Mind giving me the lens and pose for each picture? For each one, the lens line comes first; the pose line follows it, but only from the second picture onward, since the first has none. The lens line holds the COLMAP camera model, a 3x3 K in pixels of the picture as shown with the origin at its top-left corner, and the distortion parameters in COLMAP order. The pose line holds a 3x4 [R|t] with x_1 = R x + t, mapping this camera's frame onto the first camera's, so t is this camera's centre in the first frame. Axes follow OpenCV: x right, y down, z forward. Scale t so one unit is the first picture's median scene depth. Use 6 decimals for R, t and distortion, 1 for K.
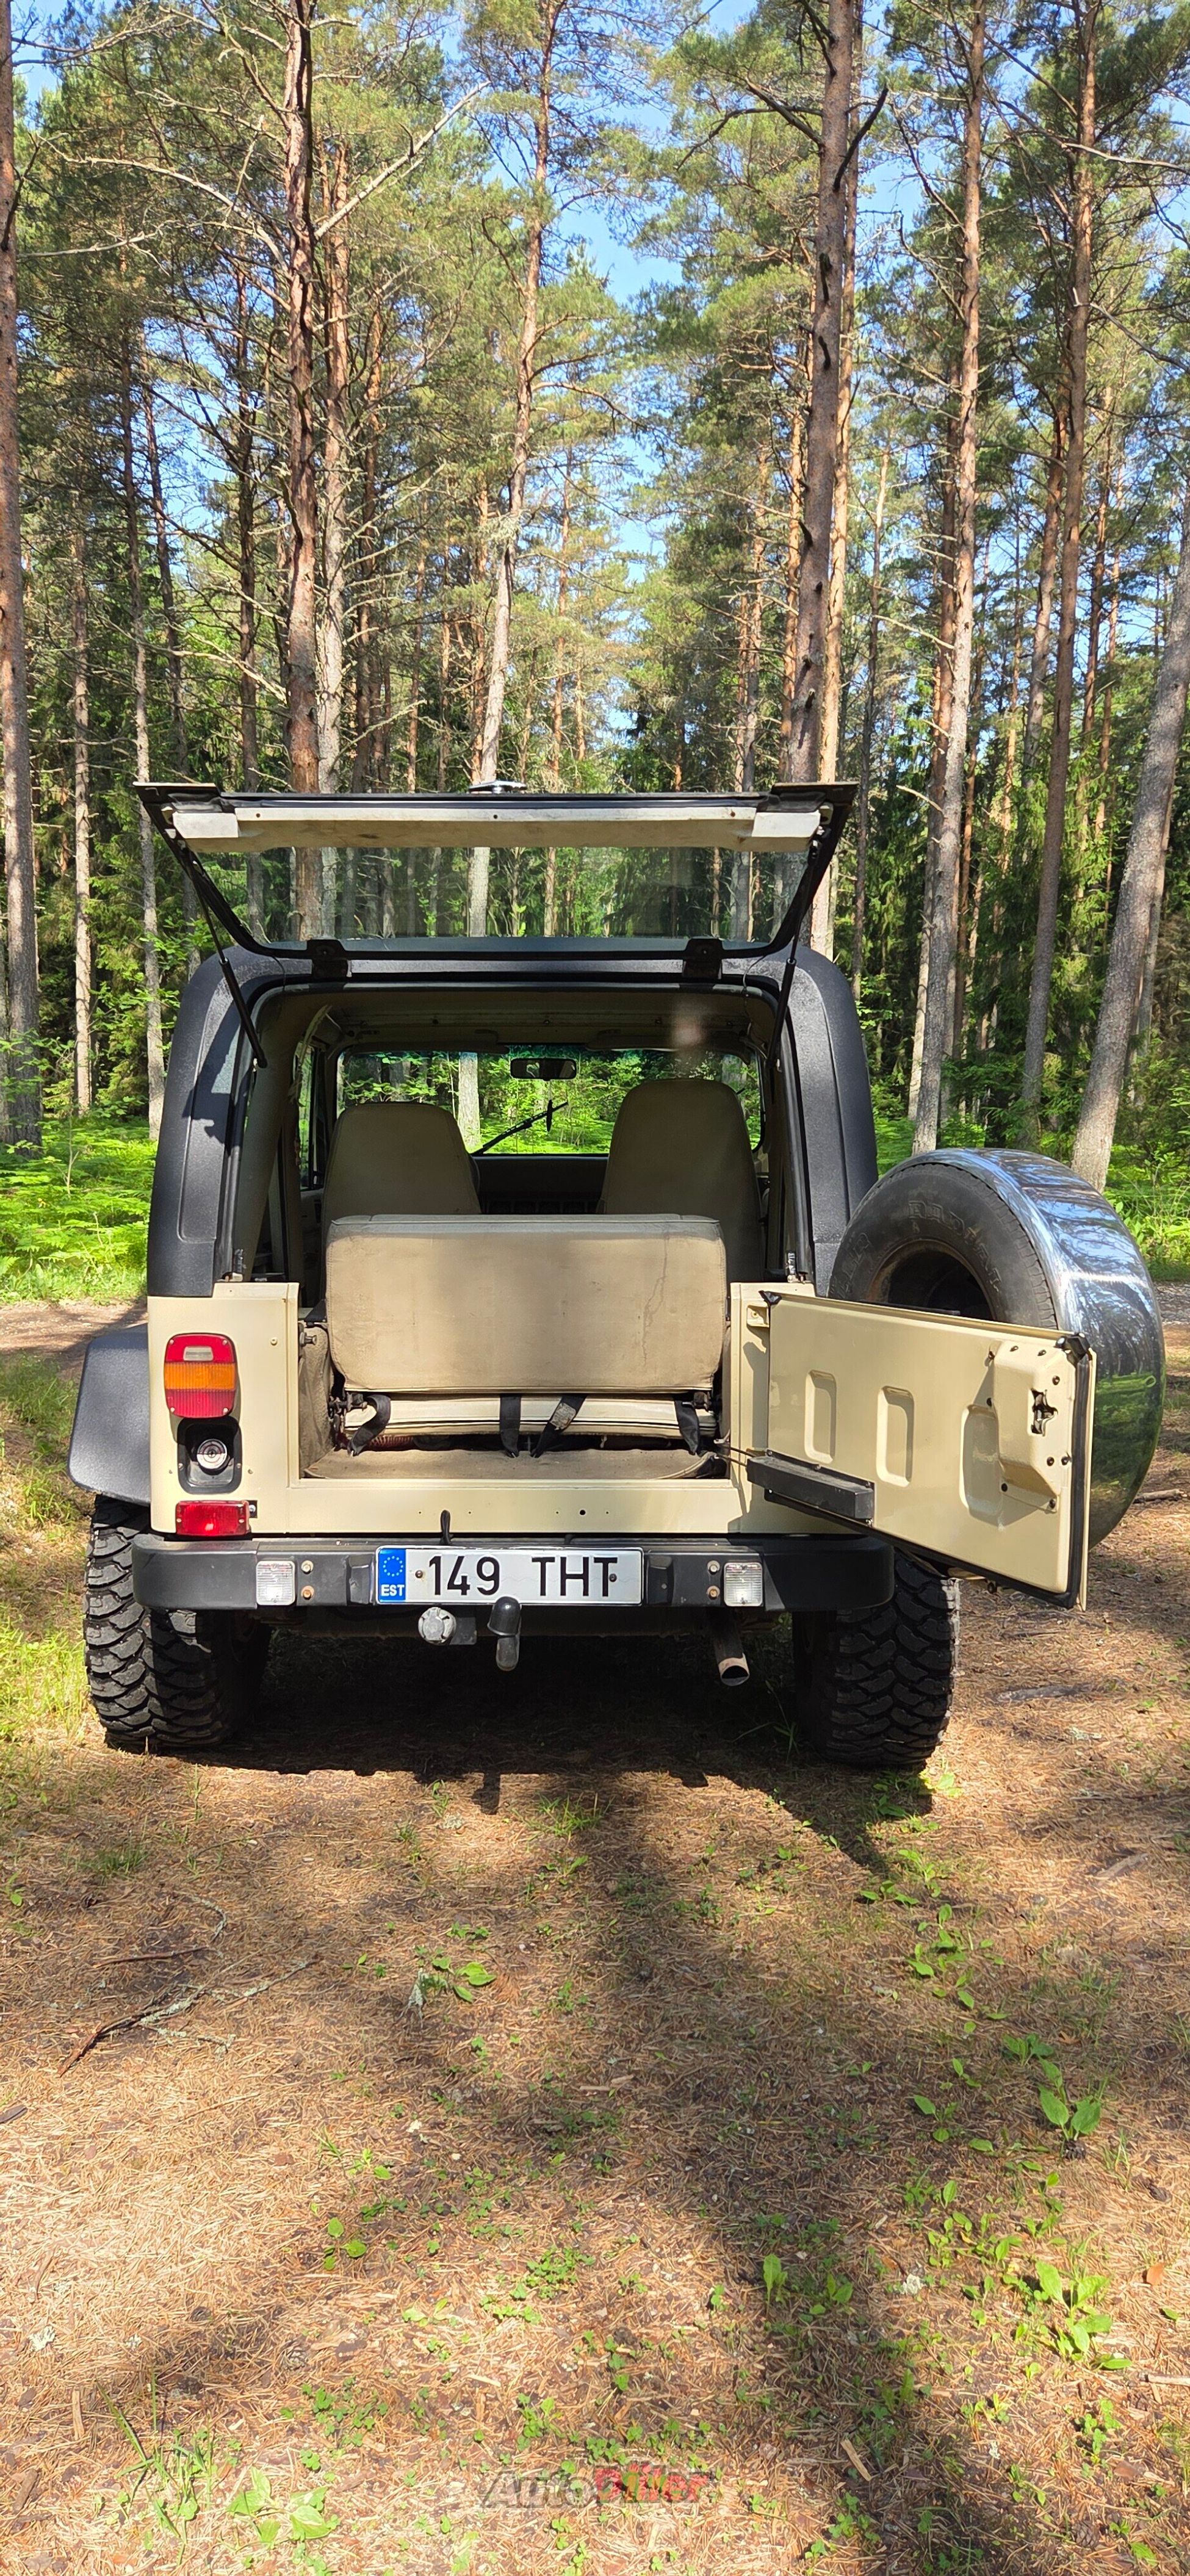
lens RADIAL K [[1735.6, 0, 601.4], [0, 1735.6, 1303.4], [0, 0, 1]] dist [0.046403, -0.001458]
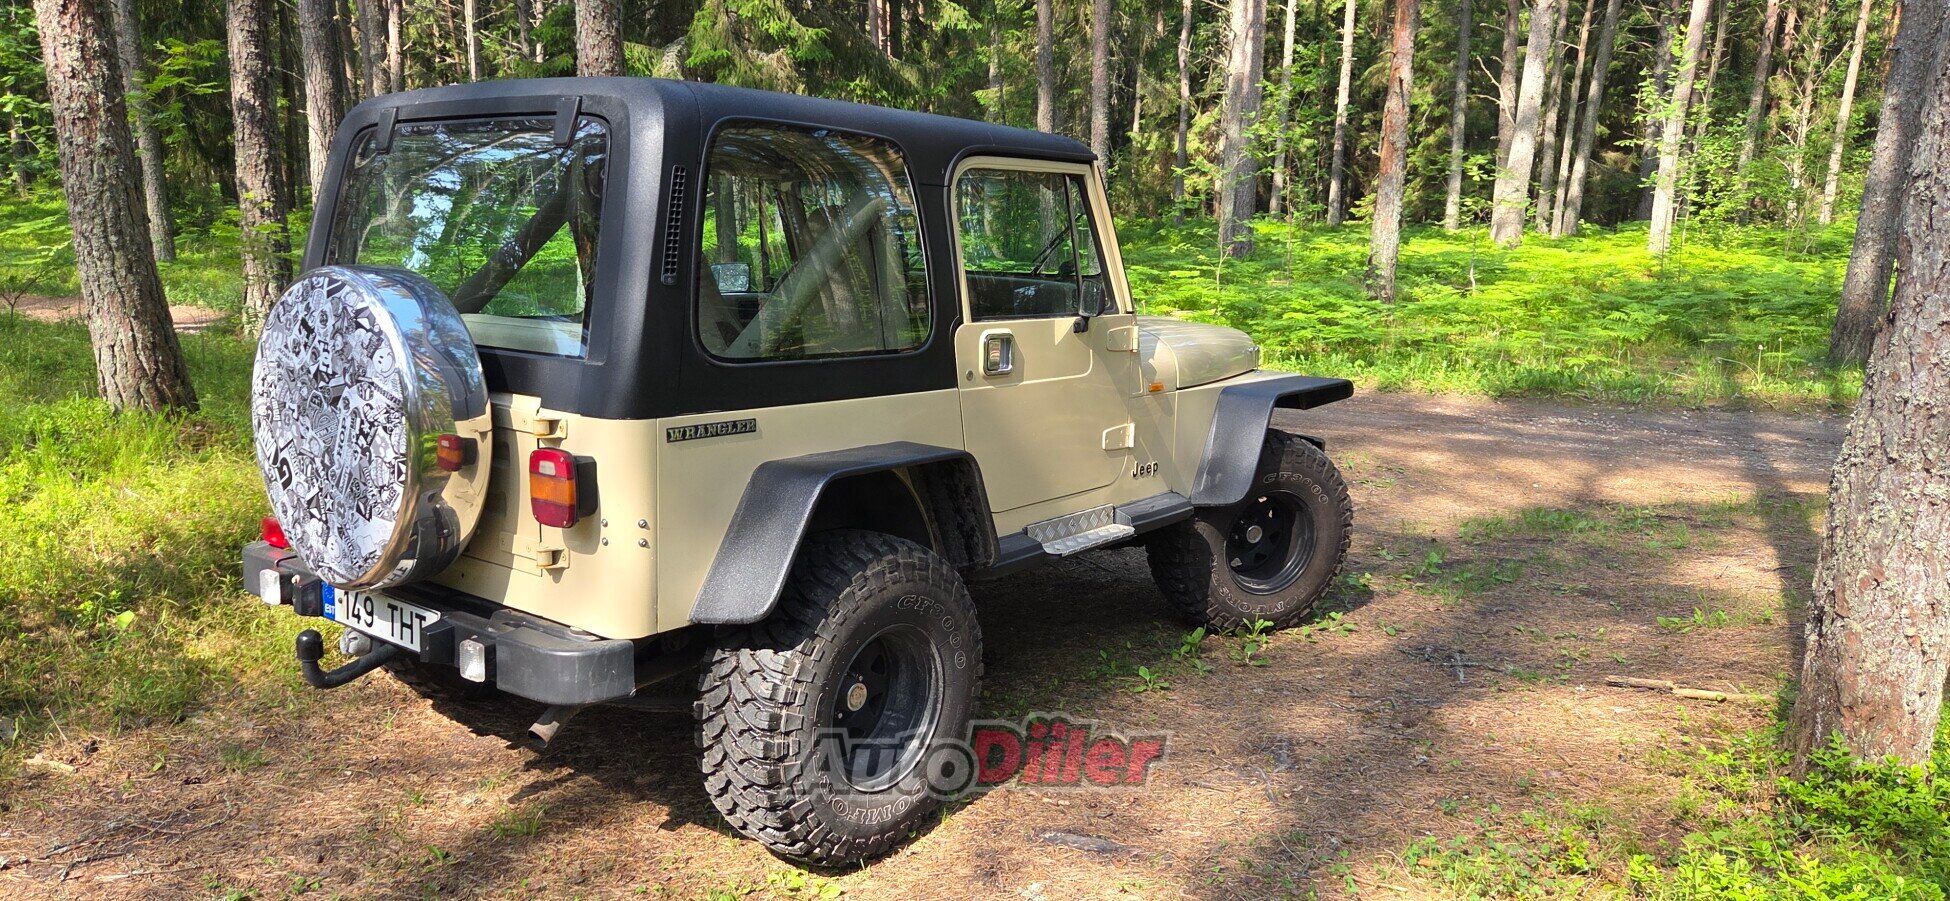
lens RADIAL K [[1313.9, 0, 975.0], [0, 1313.9, 450.5], [0, 0, 1]] dist [0.046403, -0.001458]
pose [[0.796882, 0.117779, -0.592542, 0.701432], [-0.078940, 0.992703, 0.091156, -0.065413], [0.598955, -0.025866, 0.800365, 0.432783]]
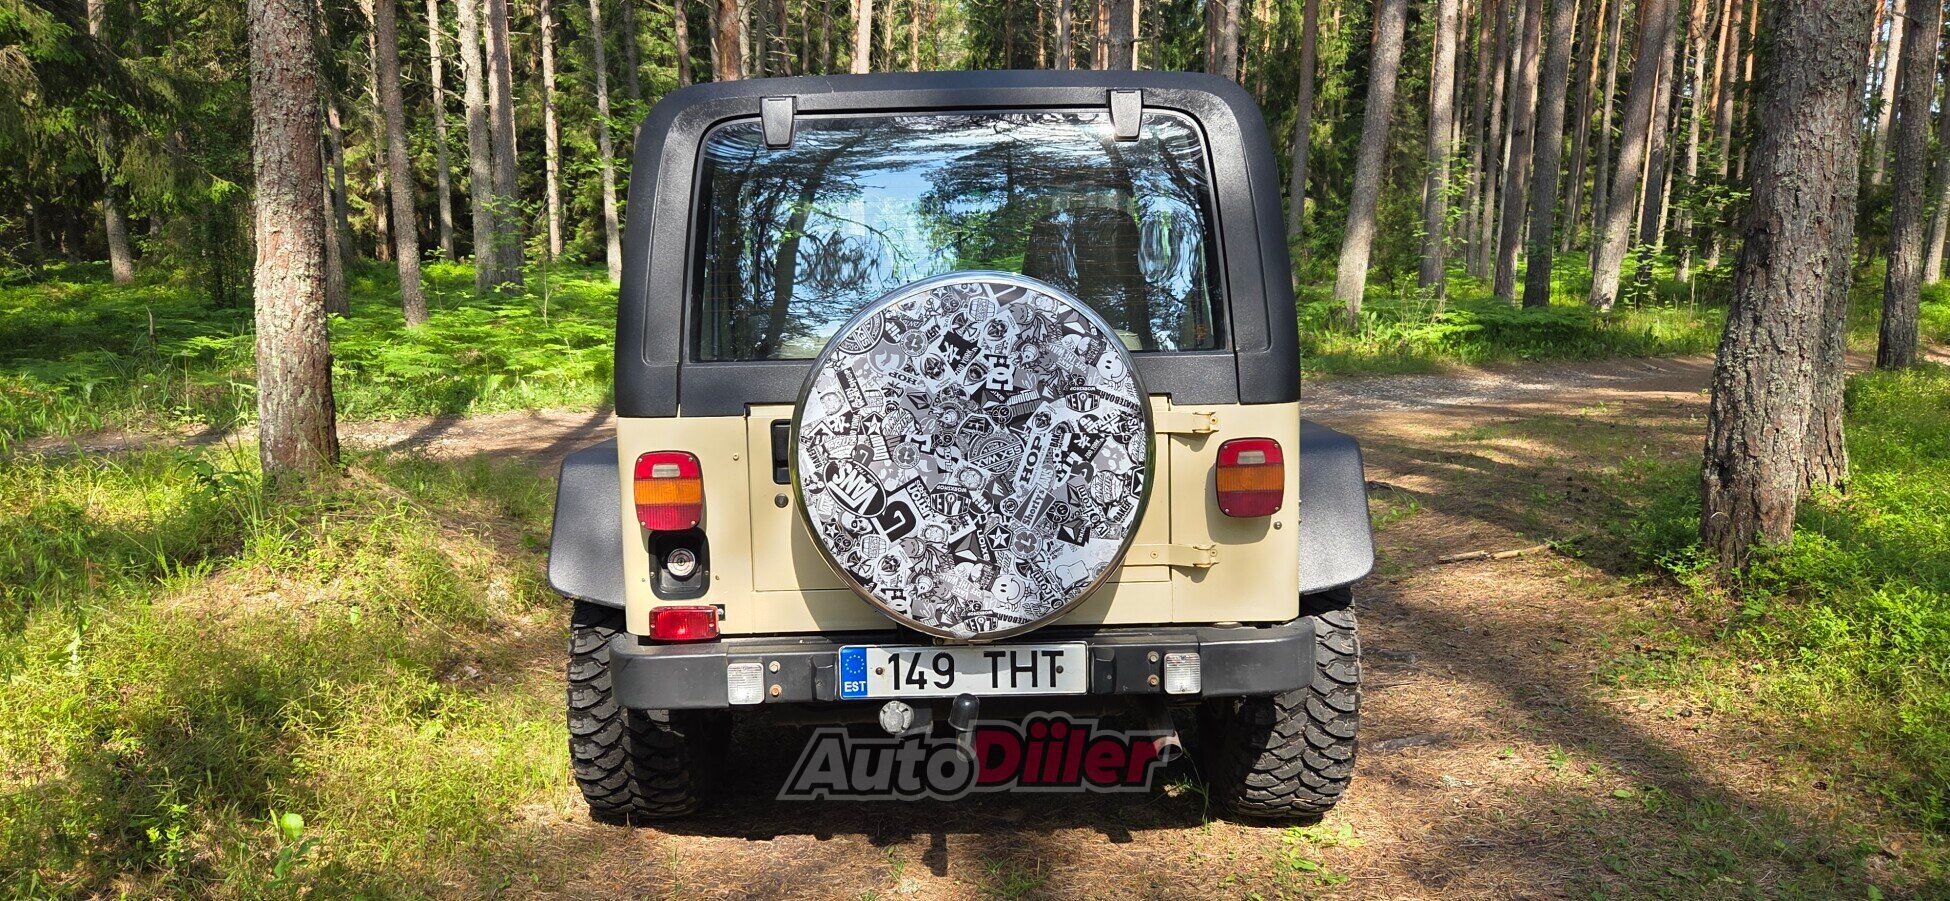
lens RADIAL K [[1313.9, 0, 975.0], [0, 1313.9, 450.5], [0, 0, 1]] dist [0.046403, -0.001458]
pose [[0.999660, -0.022146, 0.013771, -0.046006], [0.021584, 0.998978, 0.039707, -0.009239], [-0.014636, -0.039397, 0.999116, 0.165242]]
